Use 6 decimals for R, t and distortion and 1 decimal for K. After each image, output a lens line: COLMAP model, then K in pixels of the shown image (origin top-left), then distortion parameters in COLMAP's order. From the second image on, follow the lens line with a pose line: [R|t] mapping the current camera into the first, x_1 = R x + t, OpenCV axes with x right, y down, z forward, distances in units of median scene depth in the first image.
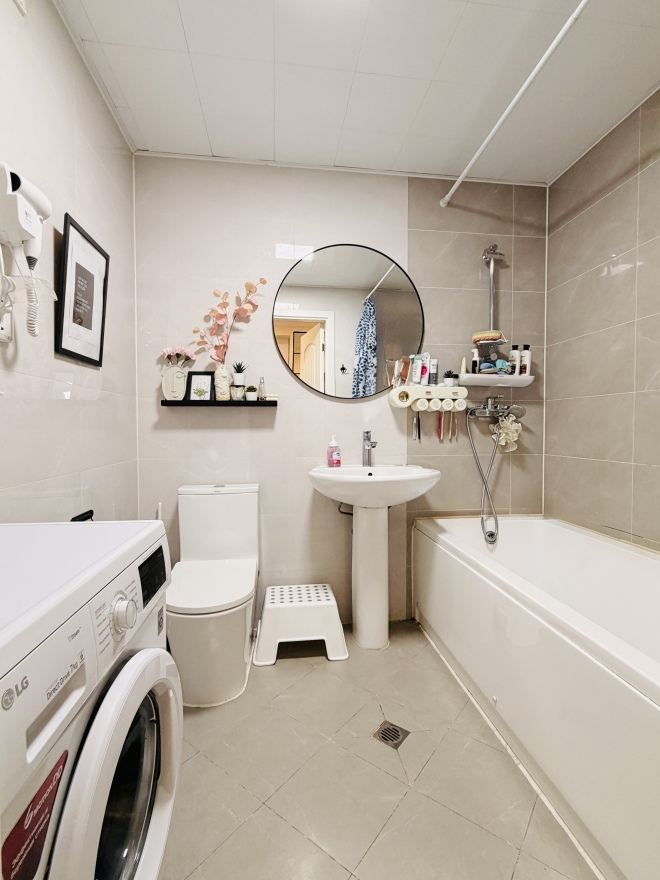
lens RADIAL K [[417.0, 0, 330.0], [0, 417.0, 440.0], [0, 0, 1]] dist [-0.001687, -0.000918]
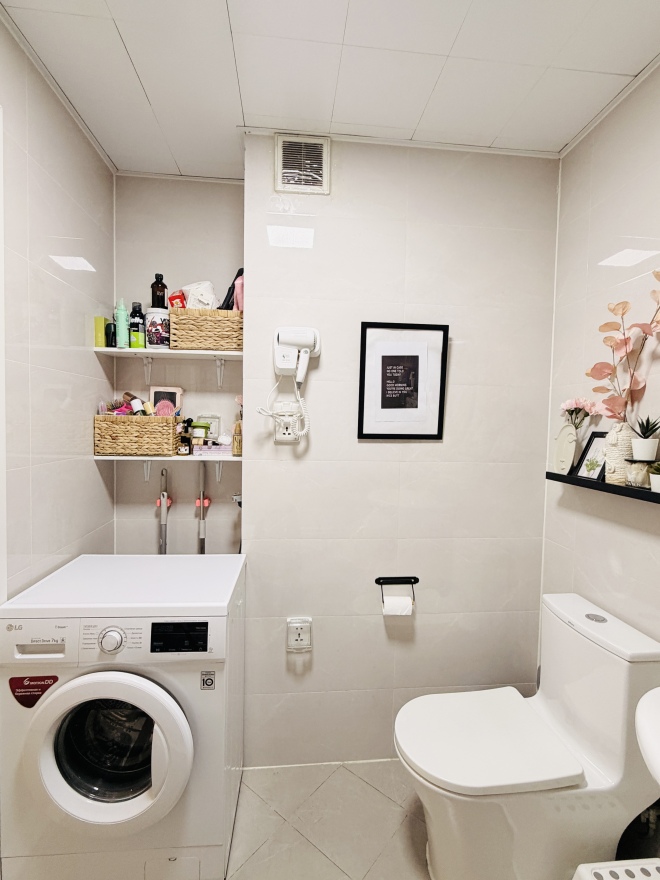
lens RADIAL K [[417.0, 0, 330.0], [0, 417.0, 440.0], [0, 0, 1]] dist [-0.001687, -0.000918]
pose [[-0.028506, 0.050221, -0.998331, 0.449120], [-0.052839, 0.997265, 0.051676, -0.210349], [0.998196, 0.054224, -0.025775, 0.756344]]
